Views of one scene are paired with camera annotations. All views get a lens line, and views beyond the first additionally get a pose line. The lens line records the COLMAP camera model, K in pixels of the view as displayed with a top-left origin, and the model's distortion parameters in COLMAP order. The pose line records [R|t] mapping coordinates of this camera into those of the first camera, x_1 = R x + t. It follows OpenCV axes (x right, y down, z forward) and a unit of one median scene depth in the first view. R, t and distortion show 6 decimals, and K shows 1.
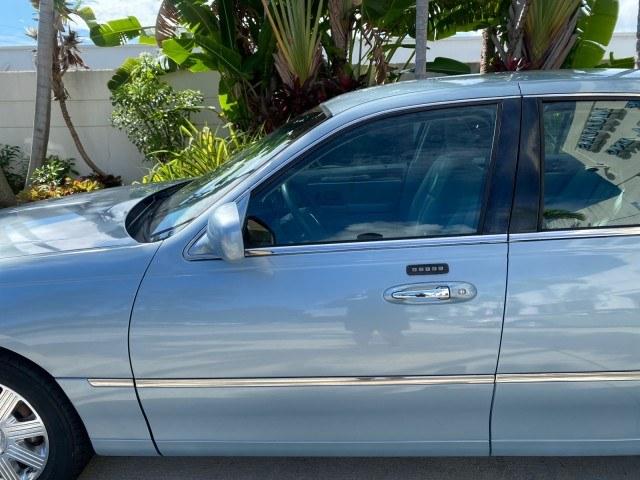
lens RADIAL K [[492.5, 0, 318.6], [0, 492.5, 227.0], [0, 0, 1]] dist [0.004181, 0.000444]
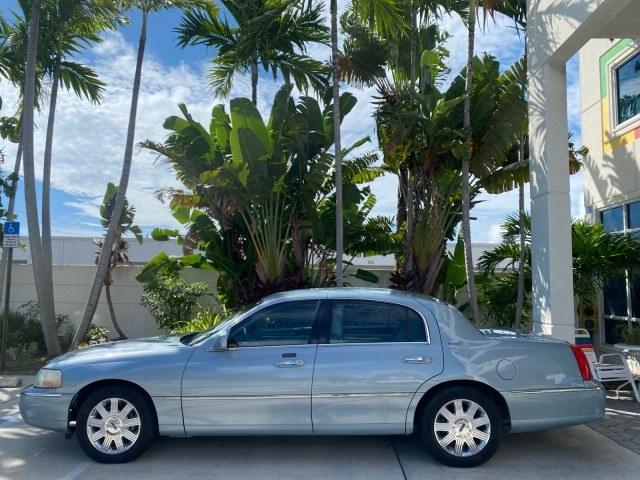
lens RADIAL K [[488.1, 0, 319.2], [0, 488.1, 234.2], [0, 0, 1]] dist [0.010630, 0.002544]
pose [[0.999133, 0.037265, 0.018564, 0.078855], [-0.028368, 0.935737, -0.351557, 0.105679], [-0.030472, 0.350726, 0.935982, -0.489200]]
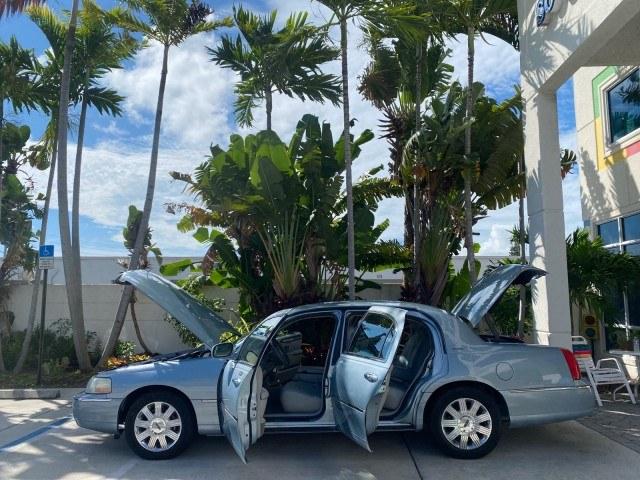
lens RADIAL K [[487.2, 0, 321.9], [0, 487.2, 237.6], [0, 0, 1]] dist [0.012139, 0.002290]
pose [[0.999780, 0.019581, 0.007544, 0.061579], [-0.015365, 0.927976, -0.372324, 0.131592], [-0.014291, 0.372126, 0.928072, -0.583309]]
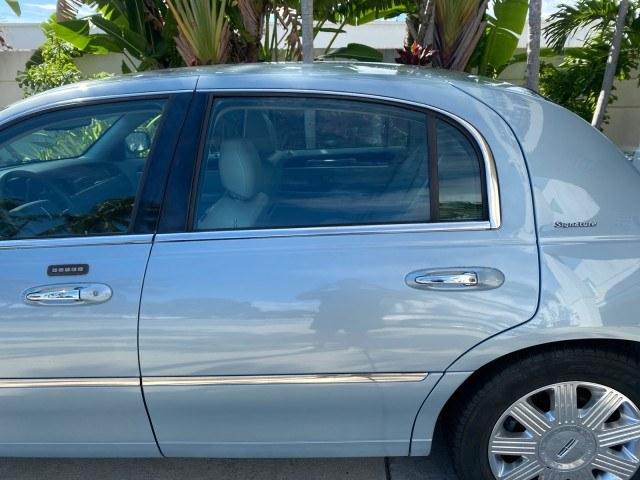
lens RADIAL K [[492.5, 0, 318.6], [0, 492.5, 227.0], [0, 0, 1]] dist [0.004181, 0.000444]
pose [[0.999857, 0.011008, 0.012864, 0.173241], [-0.011423, 0.999401, 0.032654, -0.008824], [-0.012497, -0.032796, 0.999384, 0.006656]]
